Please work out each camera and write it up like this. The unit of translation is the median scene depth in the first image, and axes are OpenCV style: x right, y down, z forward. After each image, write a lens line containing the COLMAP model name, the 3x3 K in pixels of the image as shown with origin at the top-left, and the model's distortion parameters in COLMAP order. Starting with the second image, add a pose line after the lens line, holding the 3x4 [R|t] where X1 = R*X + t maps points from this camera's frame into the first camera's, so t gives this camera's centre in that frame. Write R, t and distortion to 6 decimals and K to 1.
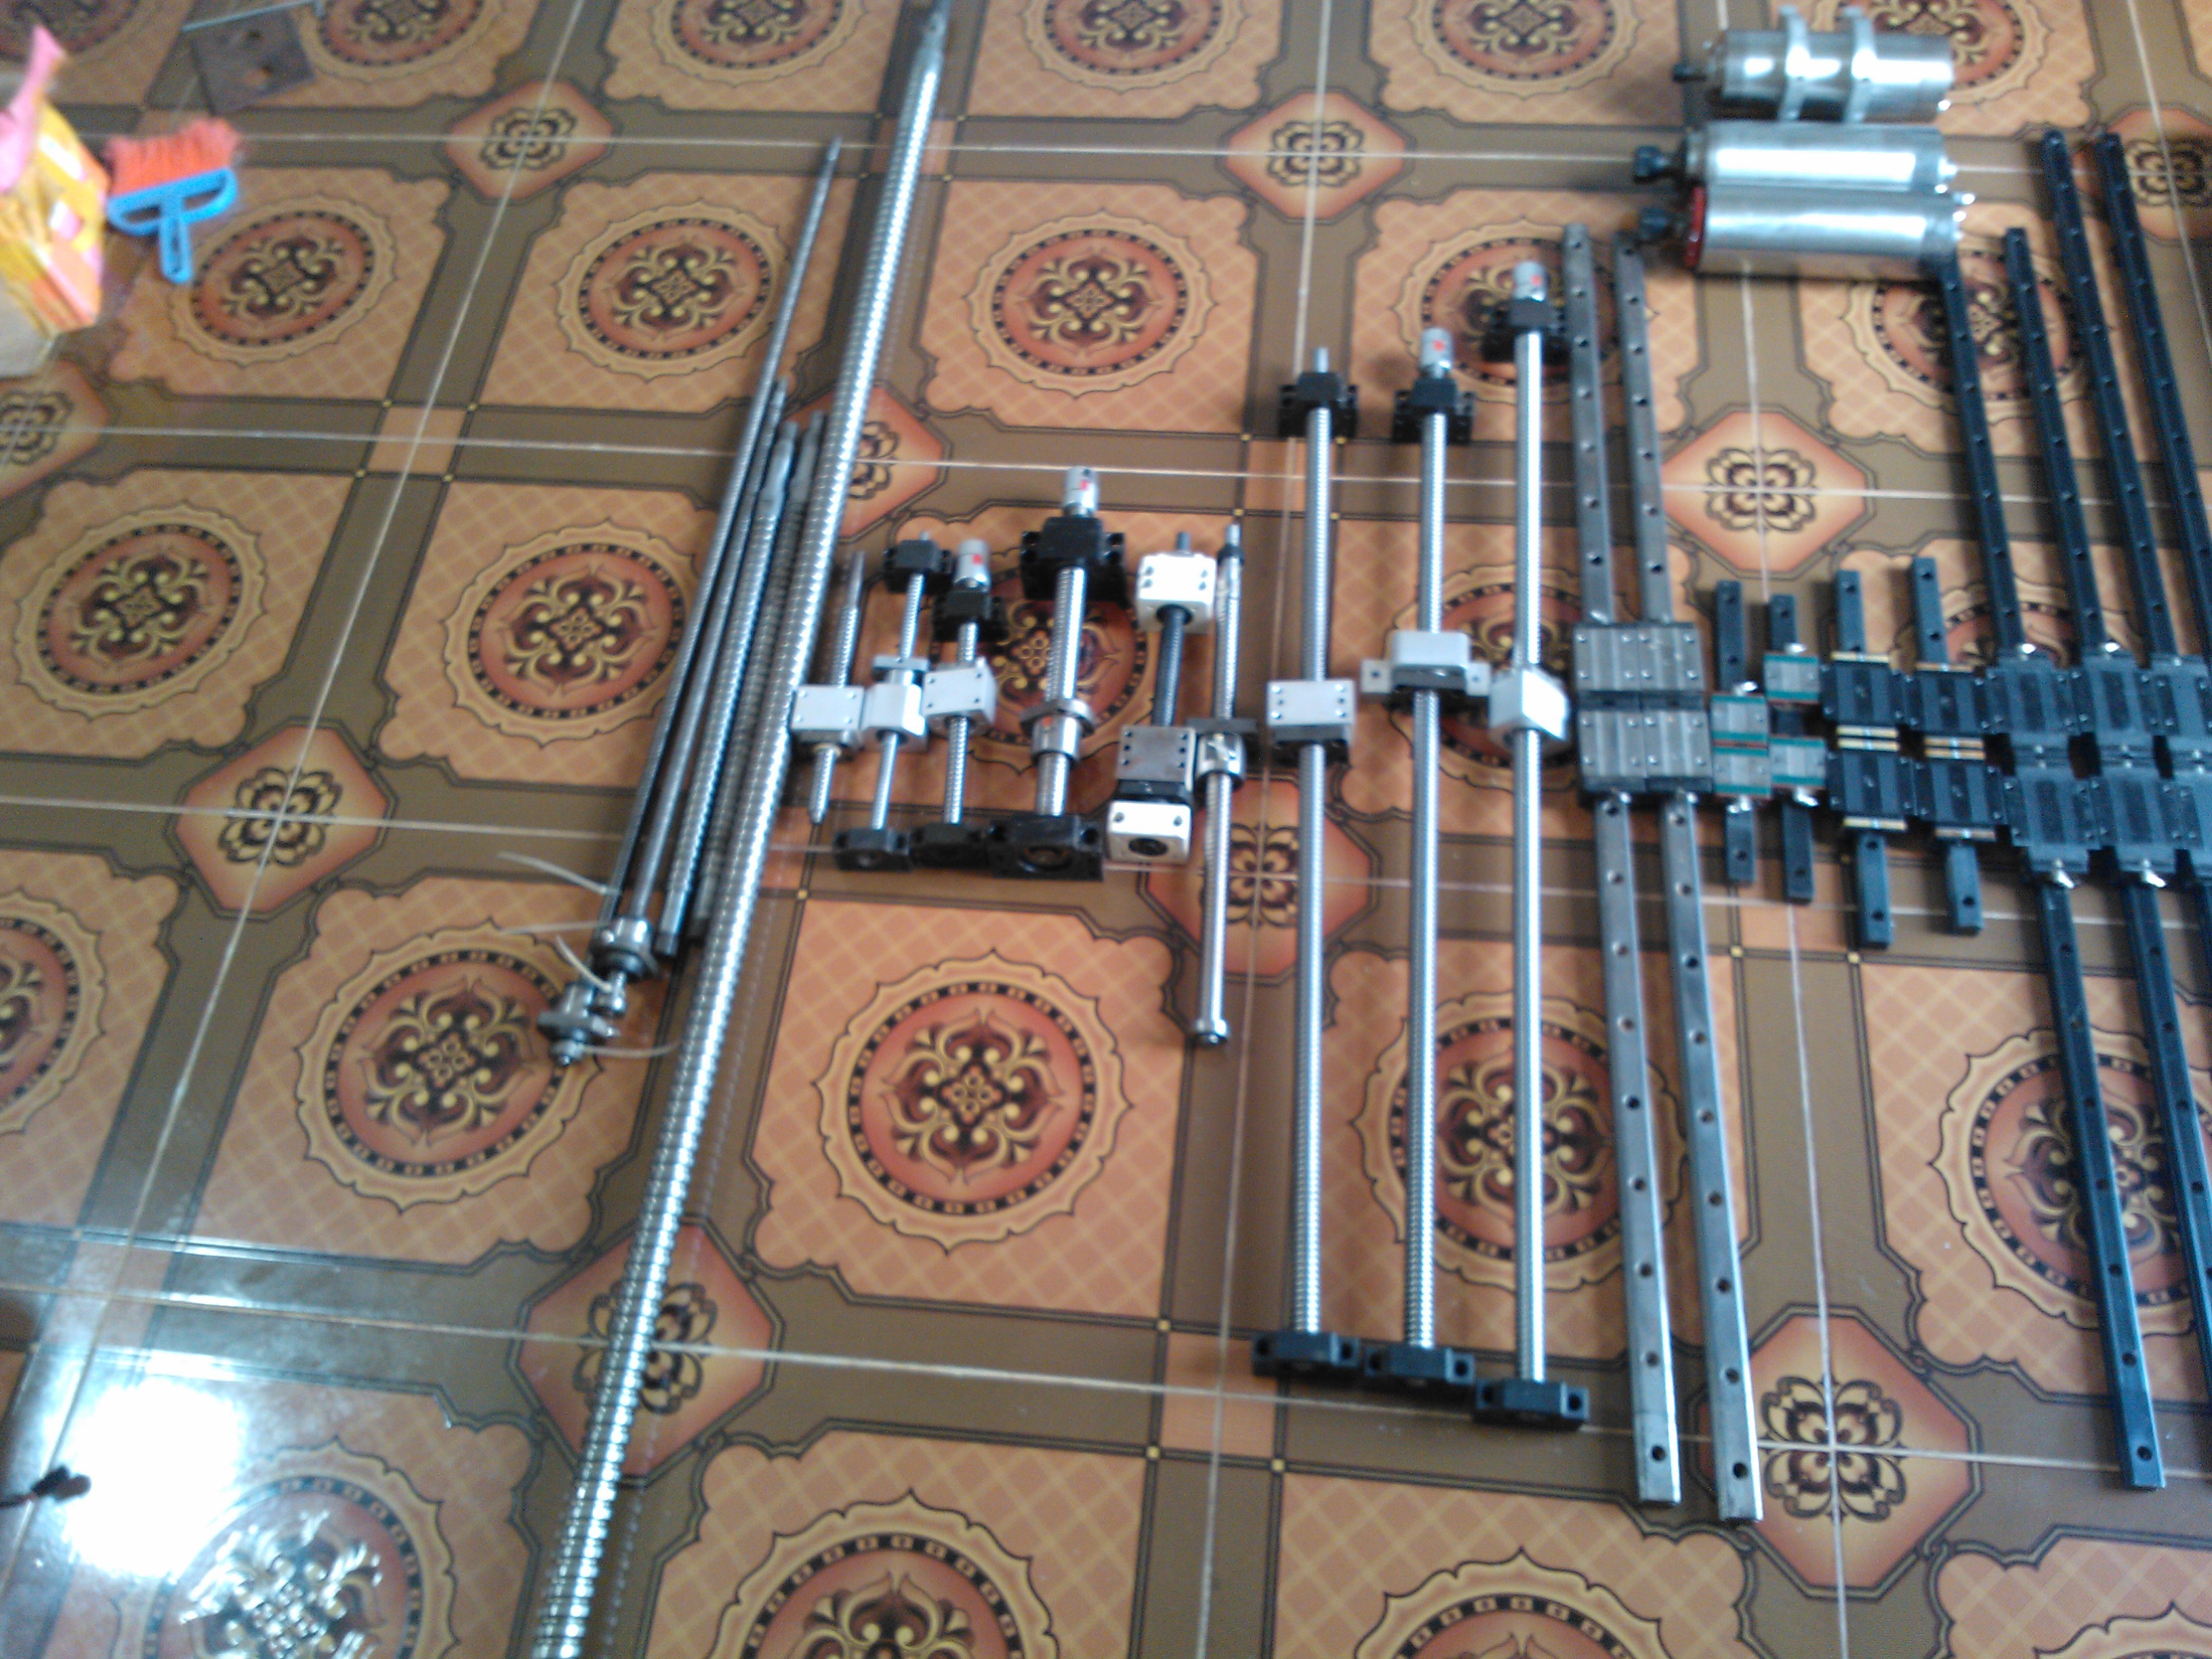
lens RADIAL K [[1756.6, 0, 1107.4], [0, 1756.6, 880.7], [0, 0, 1]] dist [0.108503, -0.219669]
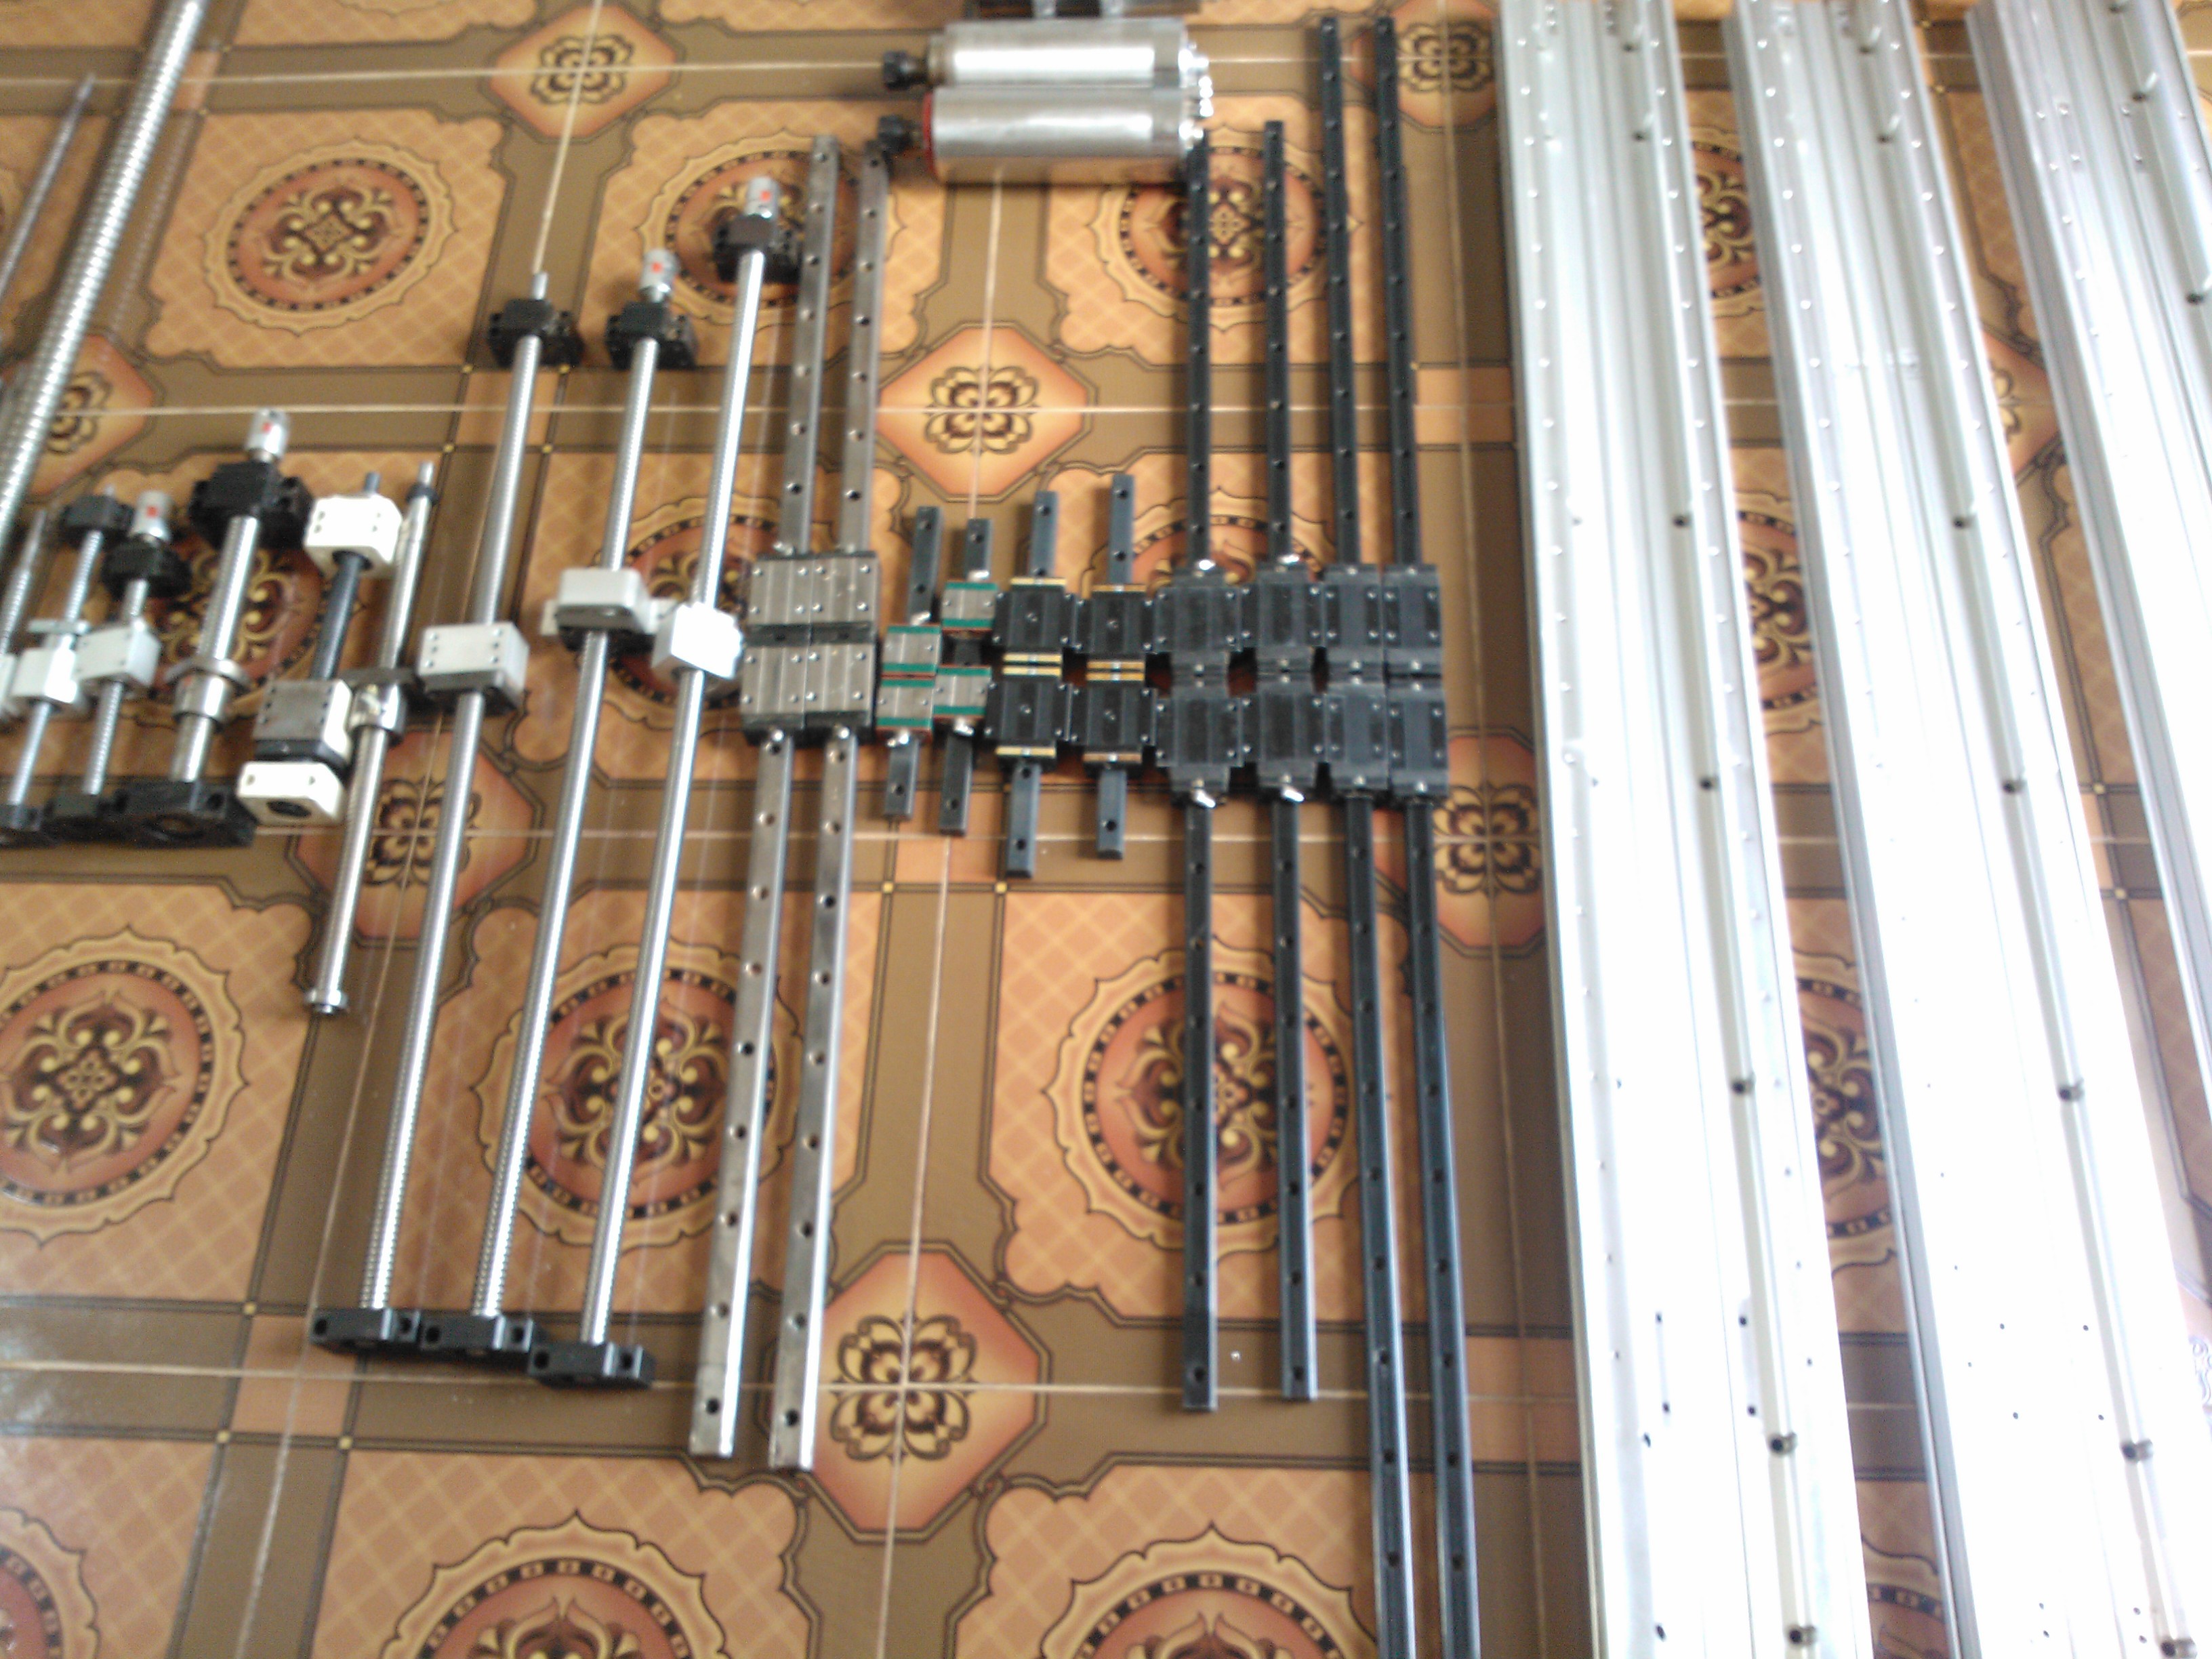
lens RADIAL K [[1880.0, 0, 1102.6], [0, 1880.0, 880.5], [0, 0, 1]] dist [0.166264, -0.416634]
pose [[0.998019, -0.049748, 0.038506, 0.399141], [0.049162, 0.998662, 0.016032, 0.023181], [-0.039252, -0.014107, 0.999130, -0.037903]]
